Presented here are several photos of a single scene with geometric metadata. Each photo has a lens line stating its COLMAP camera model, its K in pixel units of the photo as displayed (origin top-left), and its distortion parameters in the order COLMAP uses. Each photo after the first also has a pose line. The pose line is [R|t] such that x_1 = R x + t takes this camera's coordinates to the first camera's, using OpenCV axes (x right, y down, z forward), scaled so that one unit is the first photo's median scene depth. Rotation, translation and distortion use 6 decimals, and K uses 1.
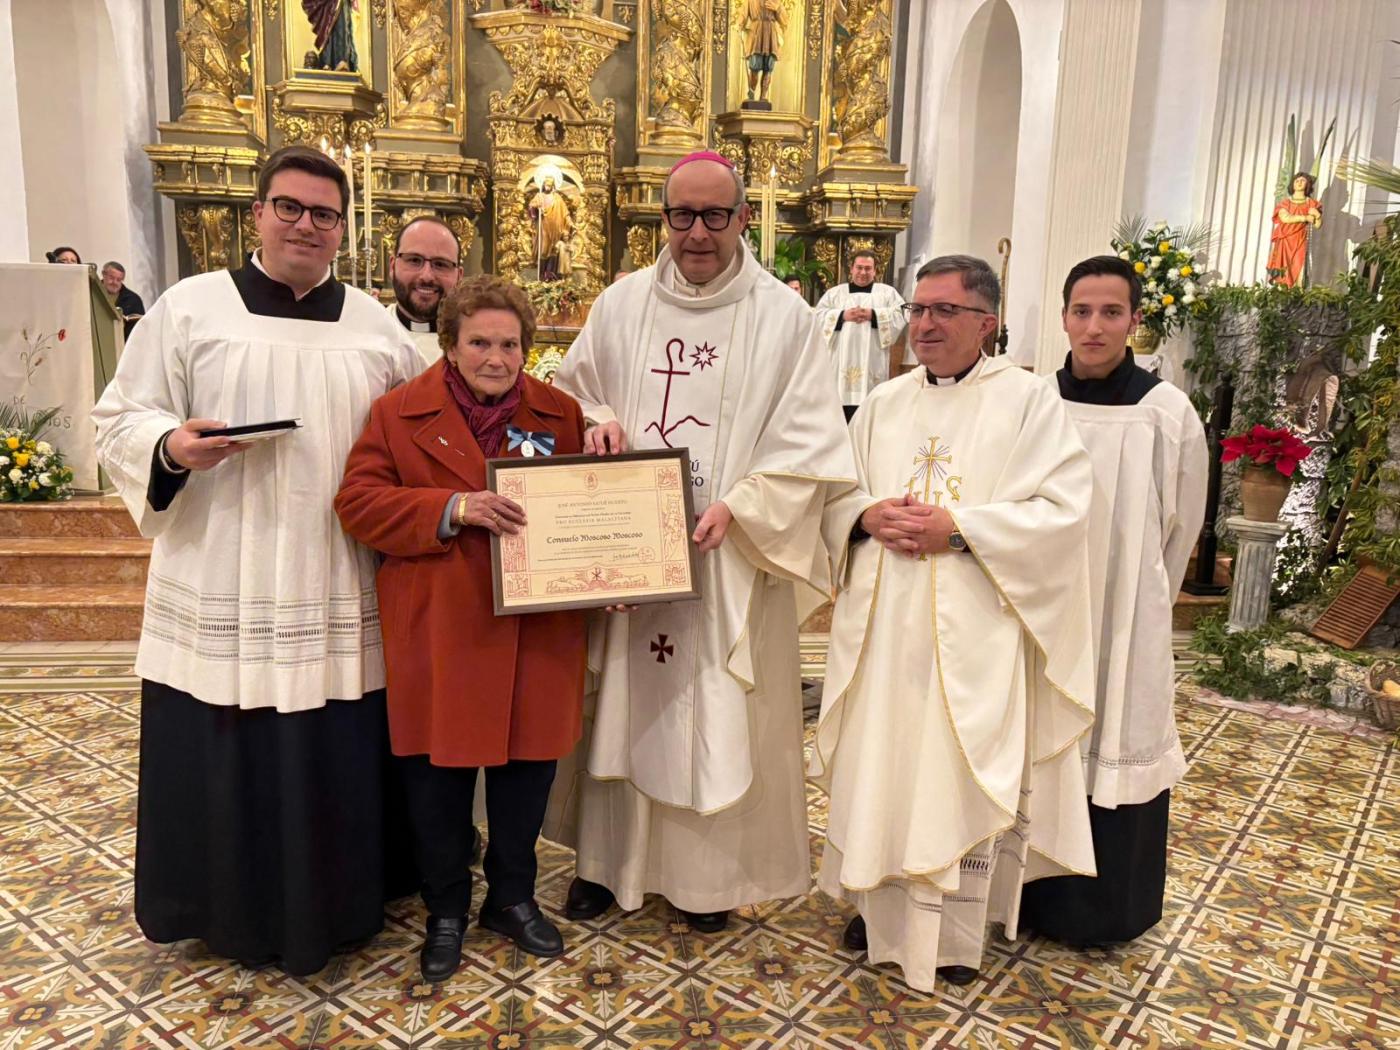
lens RADIAL K [[1056.4, 0, 716.6], [0, 1056.4, 540.7], [0, 0, 1]] dist [0.050076, -0.044079]
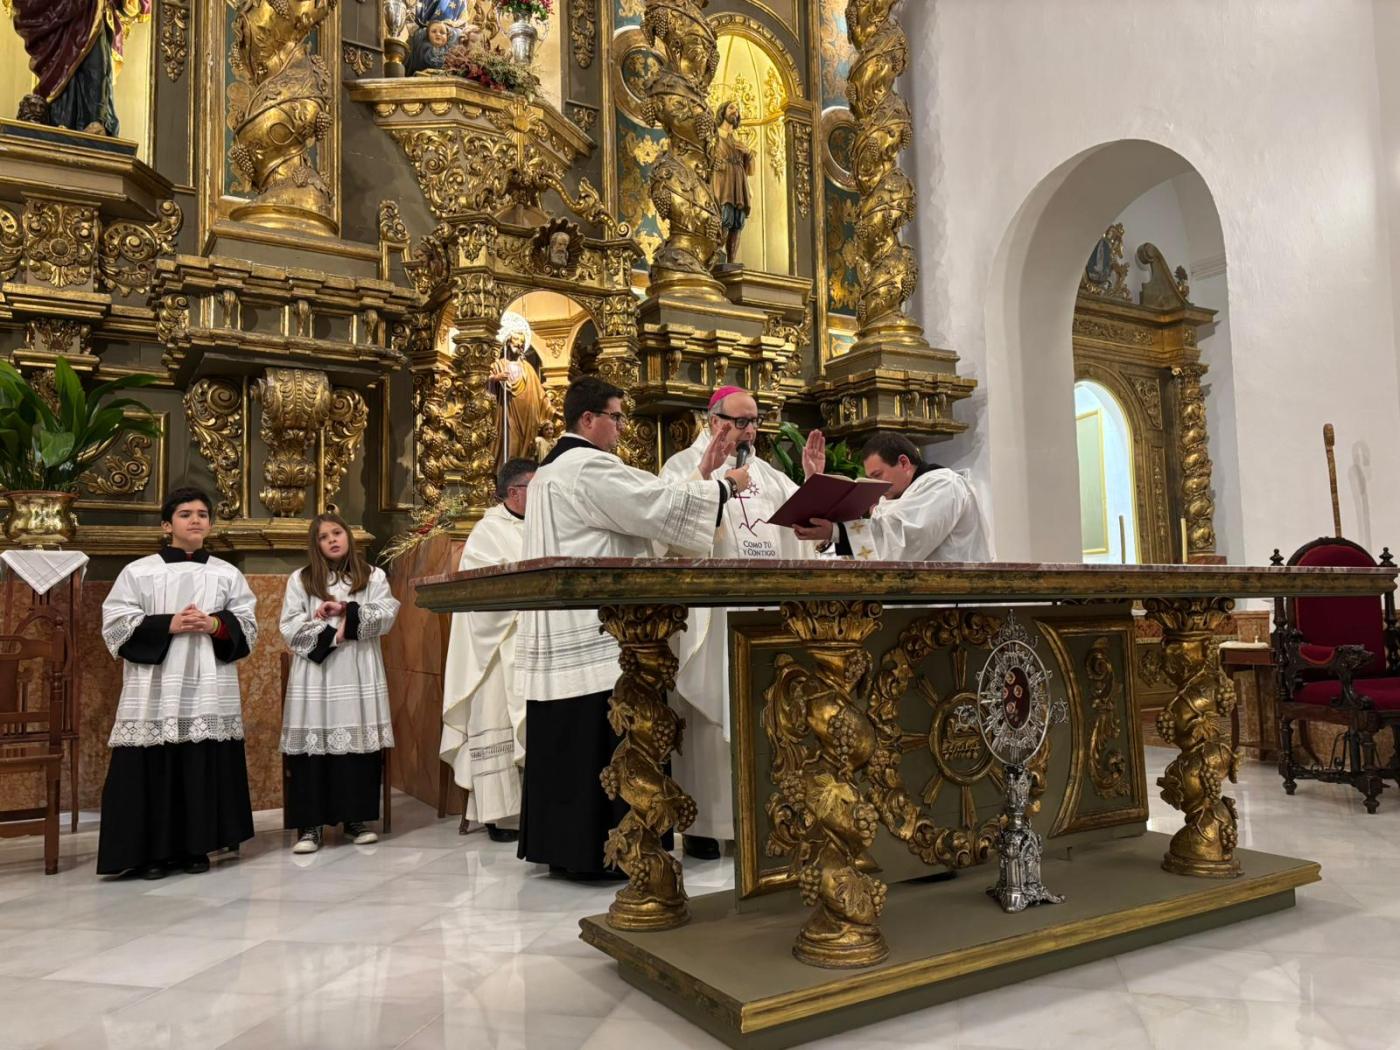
lens RADIAL K [[1056.4, 0, 702.9], [0, 1056.4, 528.1], [0, 0, 1]] dist [0.050076, -0.044079]
pose [[0.917856, -0.016440, 0.396573, -0.289593], [0.113216, 0.968478, -0.221885, -0.092754], [-0.380424, 0.248557, 0.890784, 0.453053]]
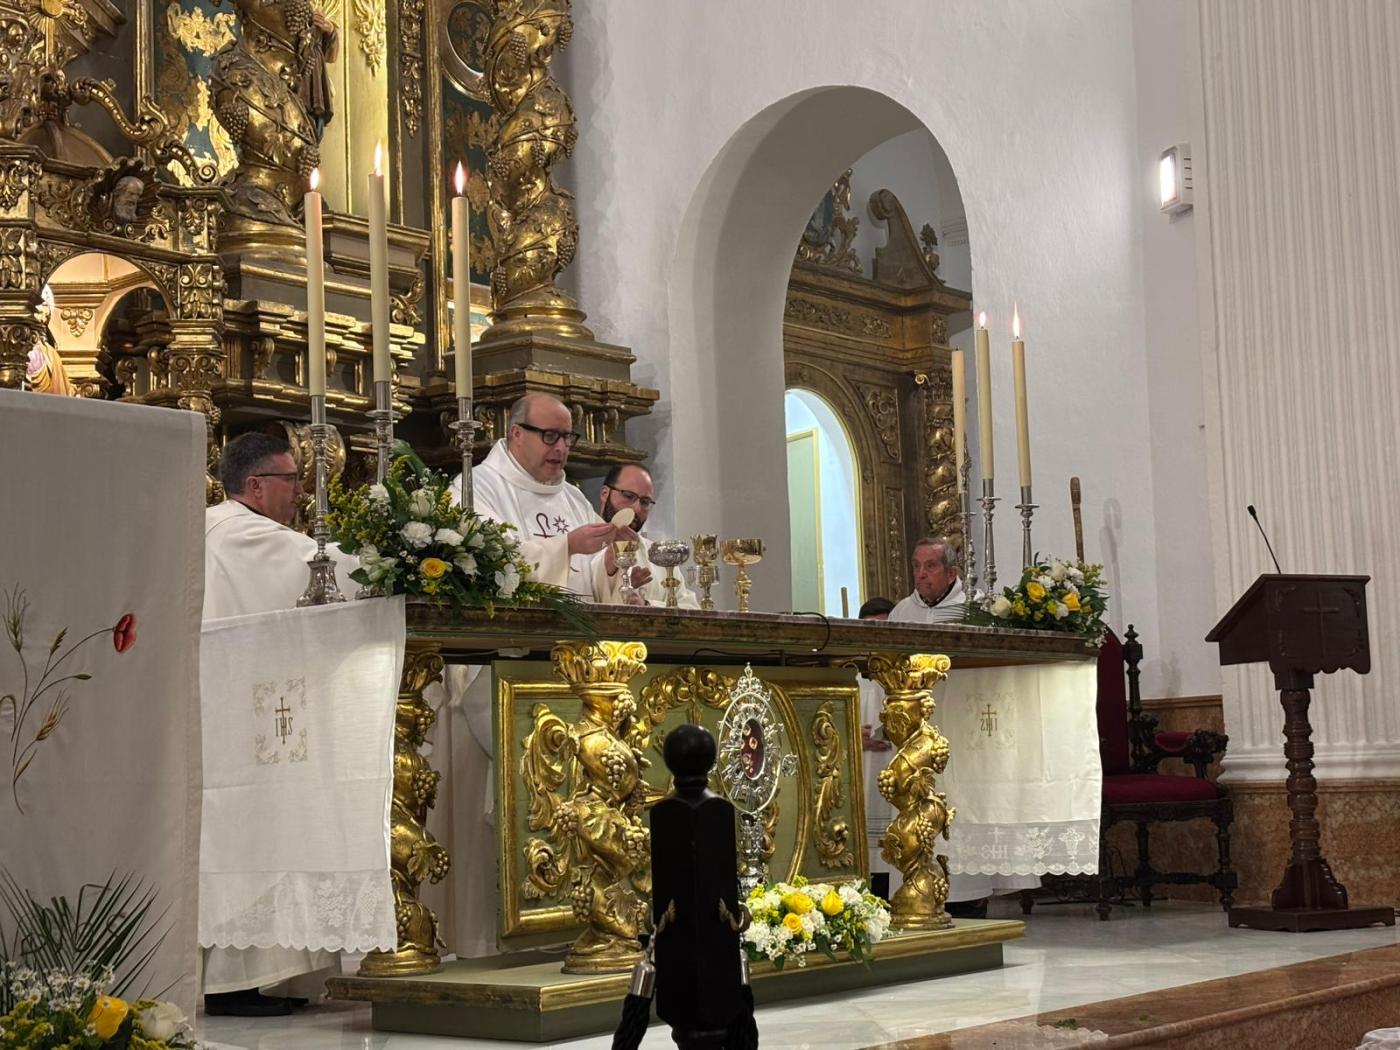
lens RADIAL K [[2104.7, 0, 722.5], [0, 2104.7, 537.1], [0, 0, 1]] dist [0.112597, 0.000000]
pose [[0.747882, 0.019475, 0.663546, -0.488965], [0.164146, 0.963104, -0.213276, -0.037318], [-0.643217, 0.268423, 0.717092, 0.262836]]
